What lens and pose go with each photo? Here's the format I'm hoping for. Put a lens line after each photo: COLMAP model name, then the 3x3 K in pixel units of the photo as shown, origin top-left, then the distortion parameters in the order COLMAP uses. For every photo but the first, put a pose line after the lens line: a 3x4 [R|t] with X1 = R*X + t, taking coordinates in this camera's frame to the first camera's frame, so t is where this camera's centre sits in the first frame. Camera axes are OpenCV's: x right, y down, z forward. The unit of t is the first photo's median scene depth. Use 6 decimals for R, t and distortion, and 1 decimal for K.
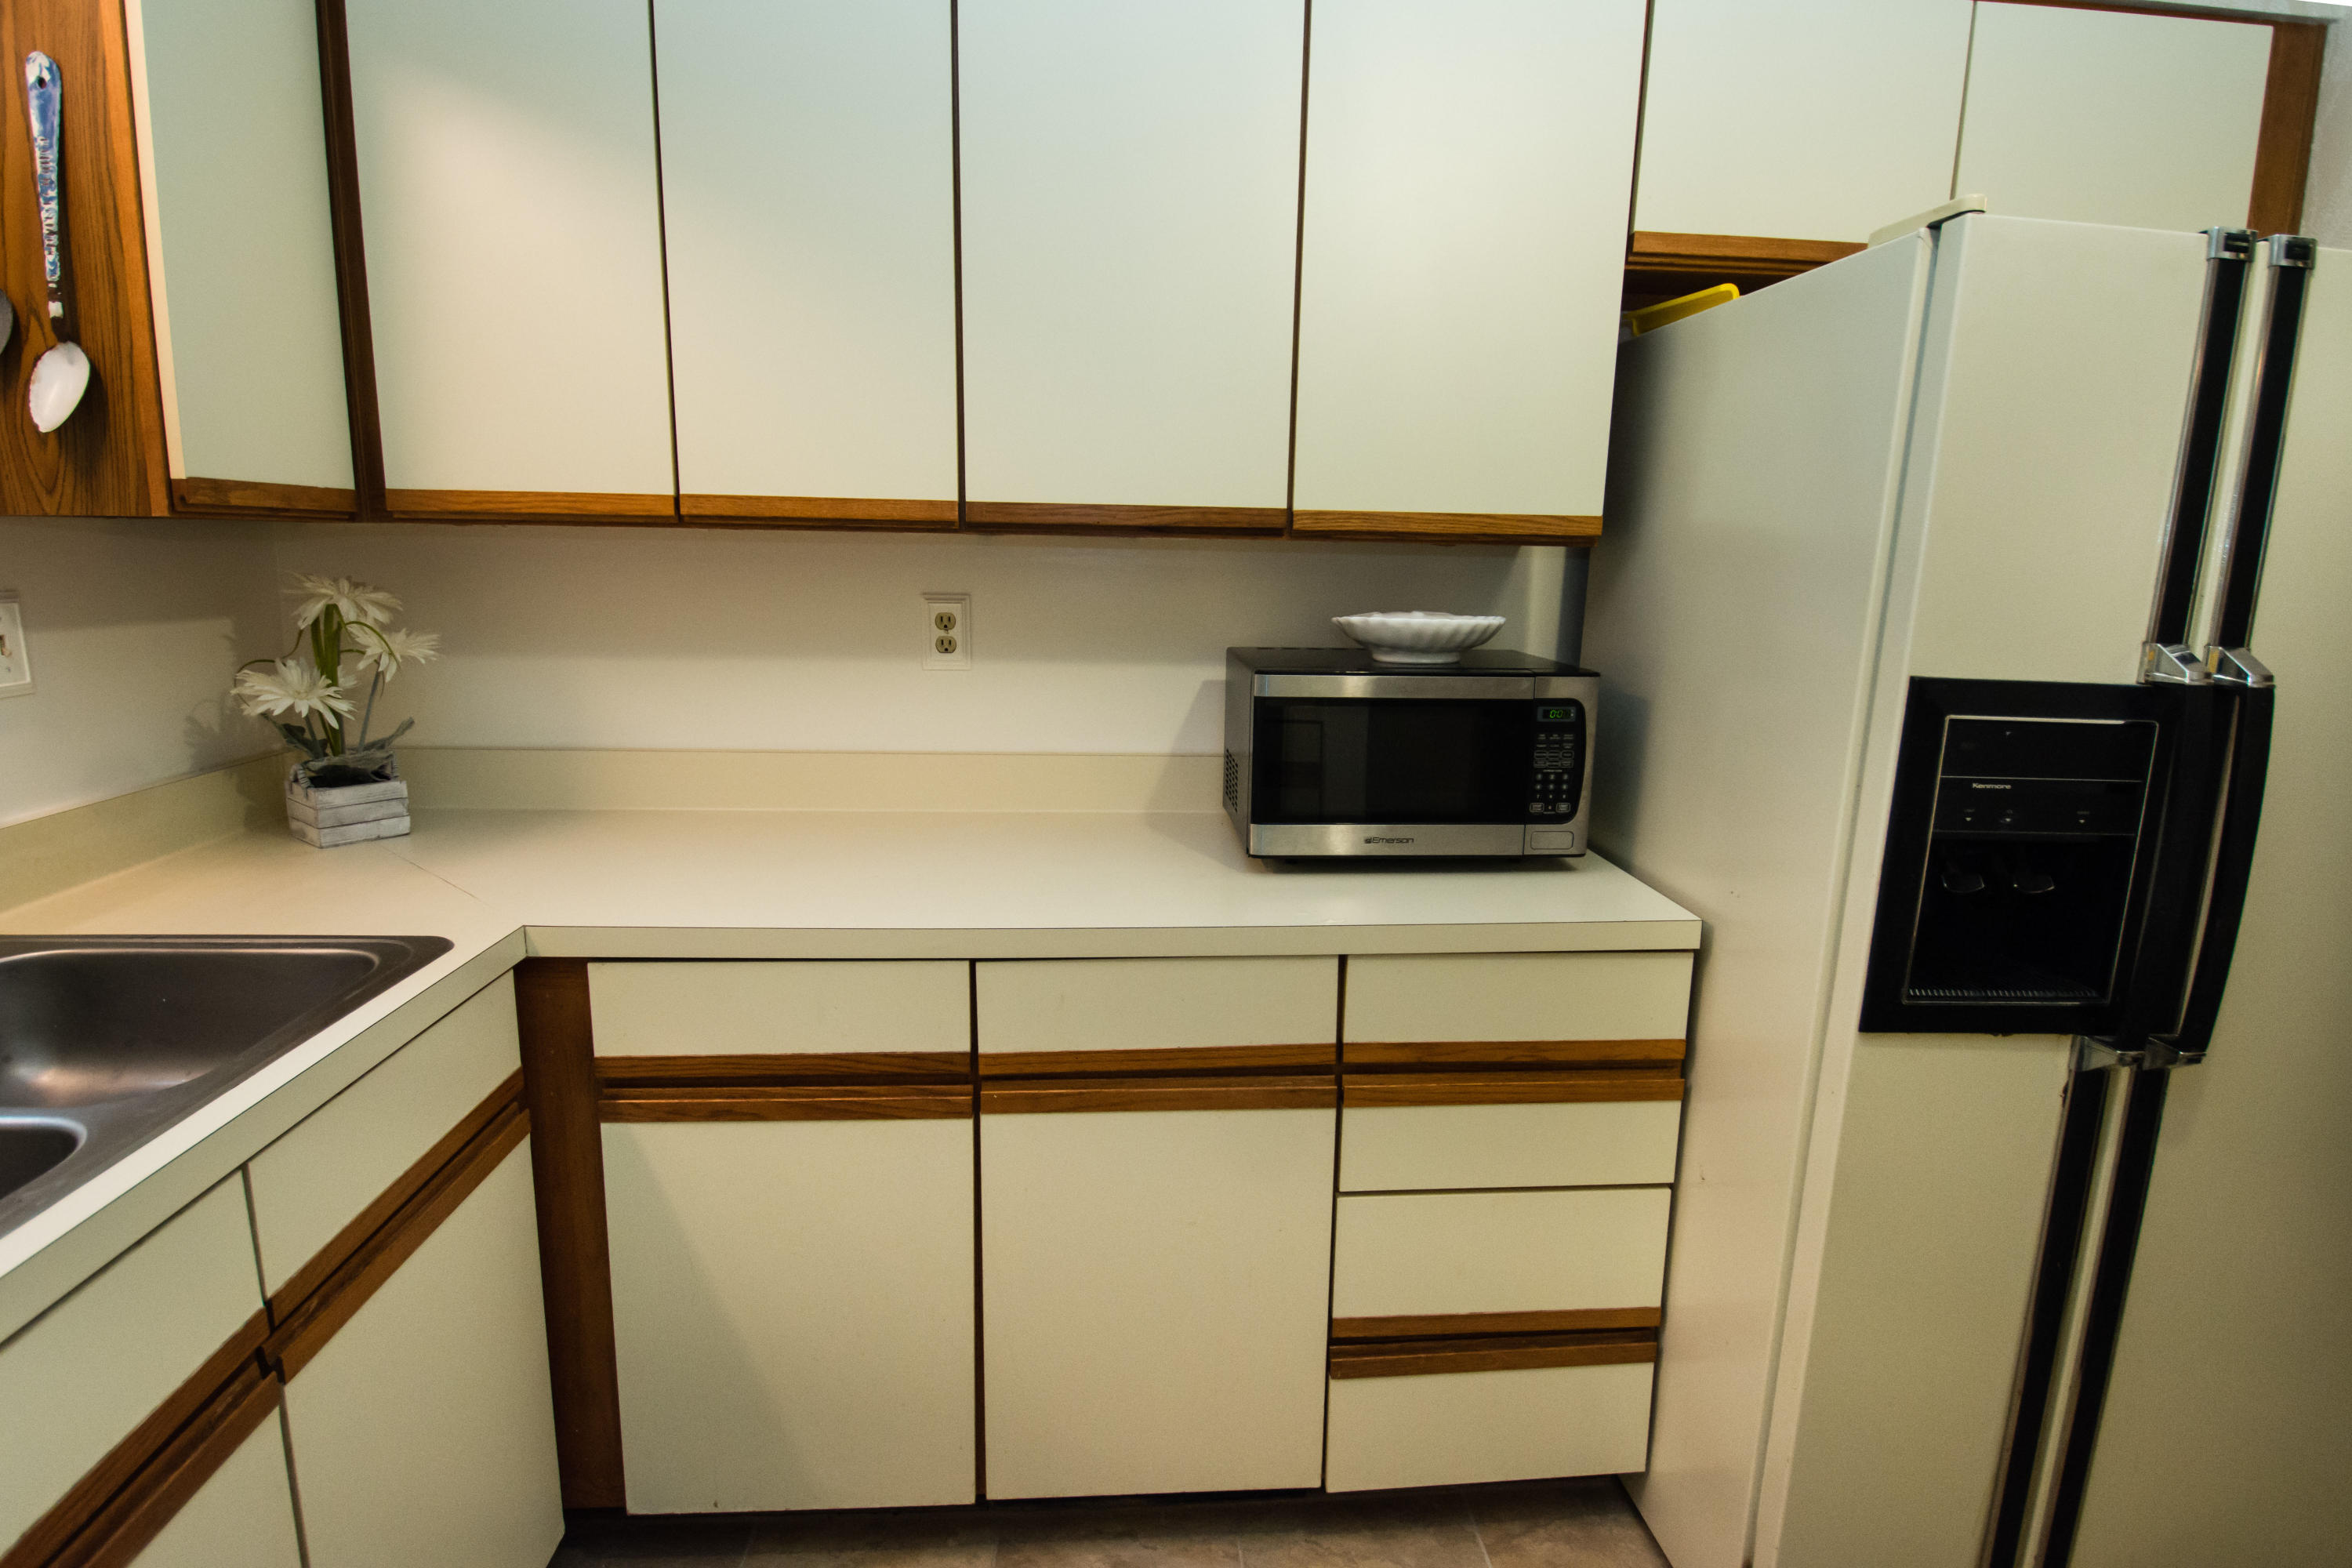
lens RADIAL K [[1188.2, 0, 1180.5], [0, 1188.2, 750.9], [0, 0, 1]] dist [0.026873, -0.026840]
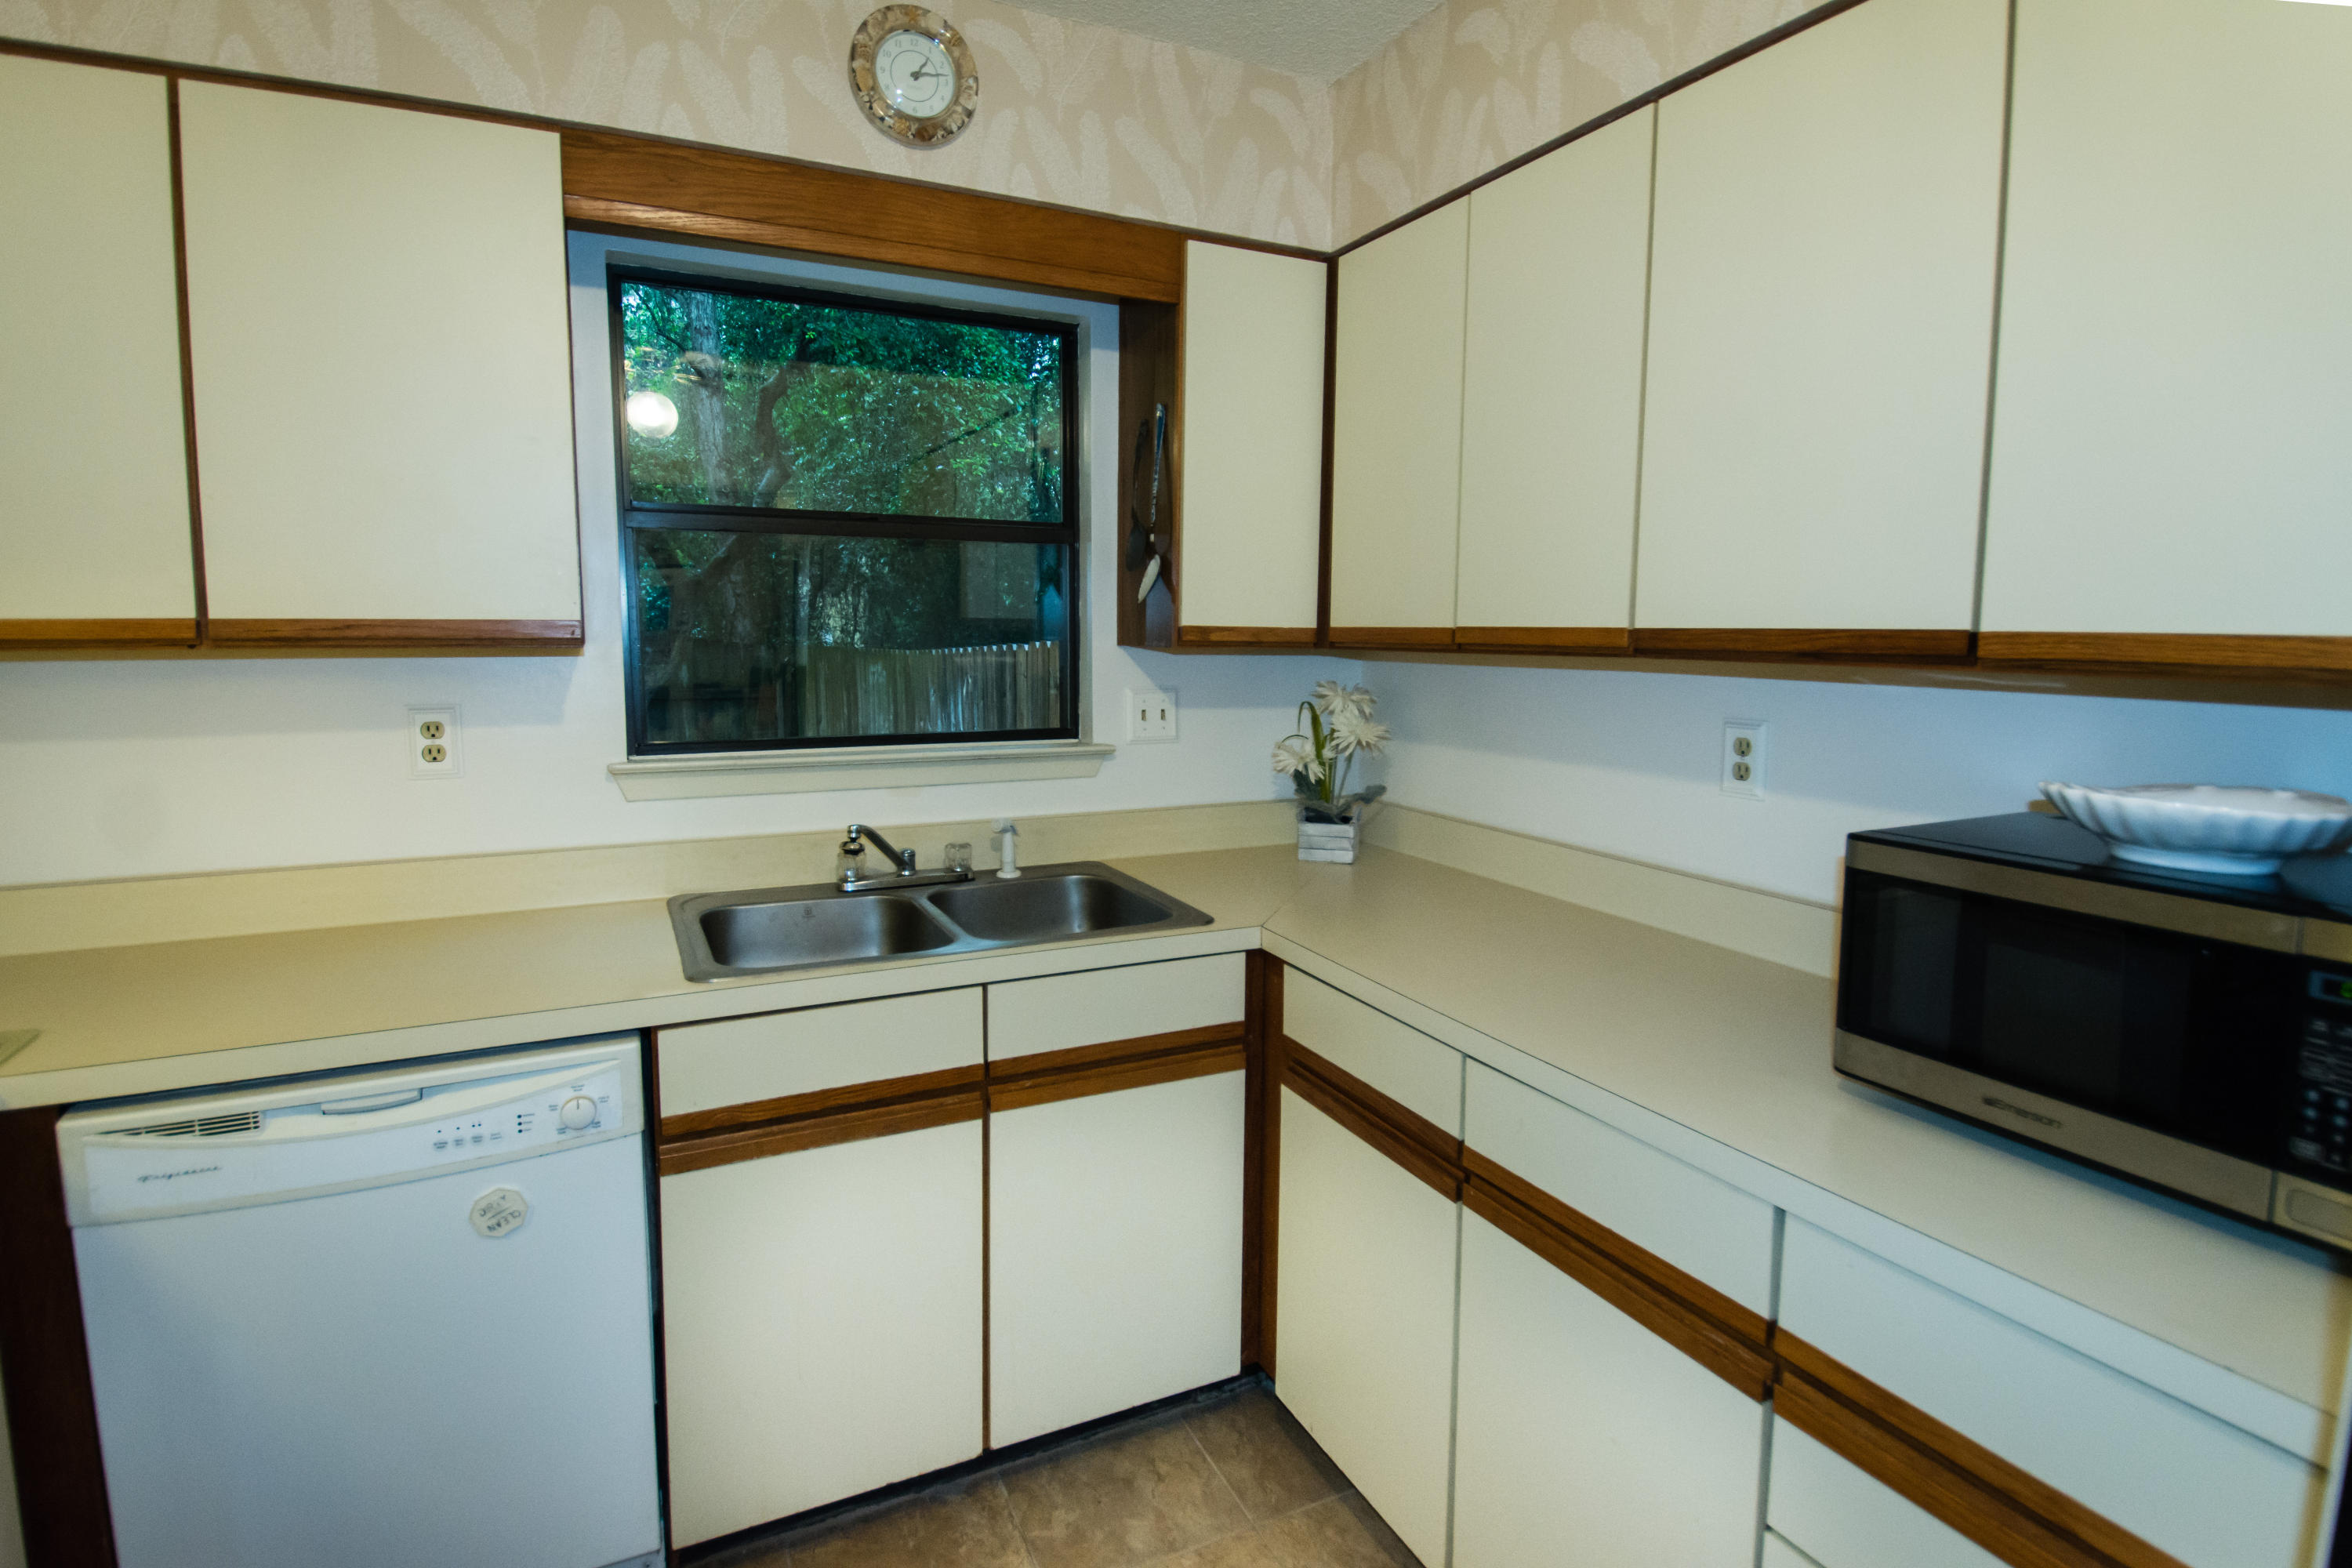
lens RADIAL K [[1188.2, 0, 1180.5], [0, 1188.2, 750.9], [0, 0, 1]] dist [0.026873, -0.026840]
pose [[0.370338, 0.079995, -0.925446, 0.667460], [-0.159376, 0.986983, 0.021536, -0.071770], [0.915123, 0.139519, 0.378266, 0.305816]]
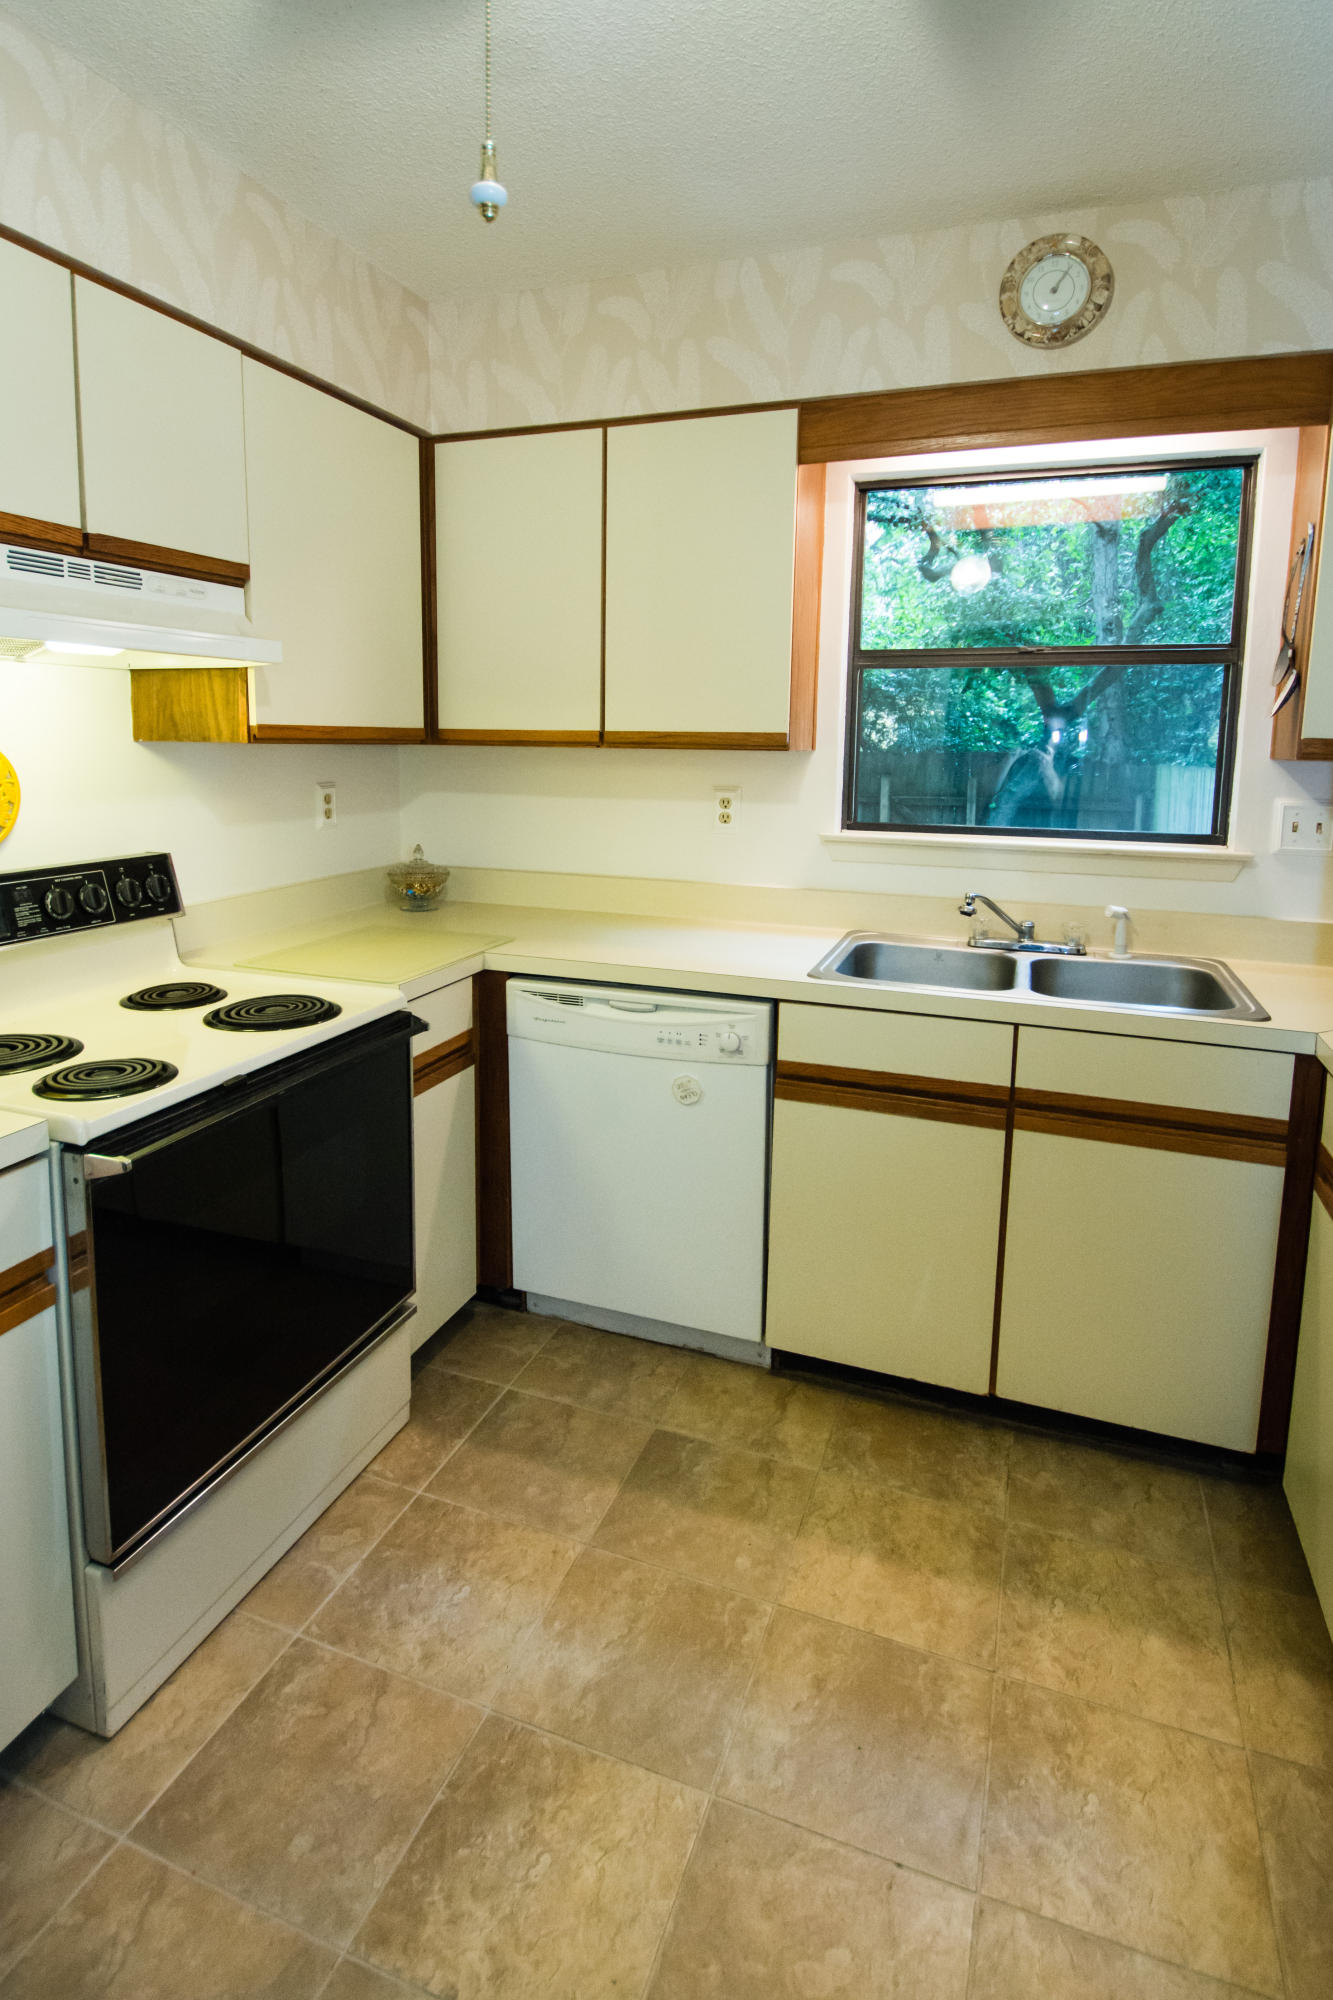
lens RADIAL K [[1056.2, 0, 644.5], [0, 1056.2, 878.2], [0, 0, 1]] dist [0.012608, -0.000714]
pose [[-0.417599, 0.091973, -0.903965, 0.878233], [-0.181369, 0.966406, 0.182112, -0.116004], [0.890346, 0.240001, -0.386889, 0.660375]]
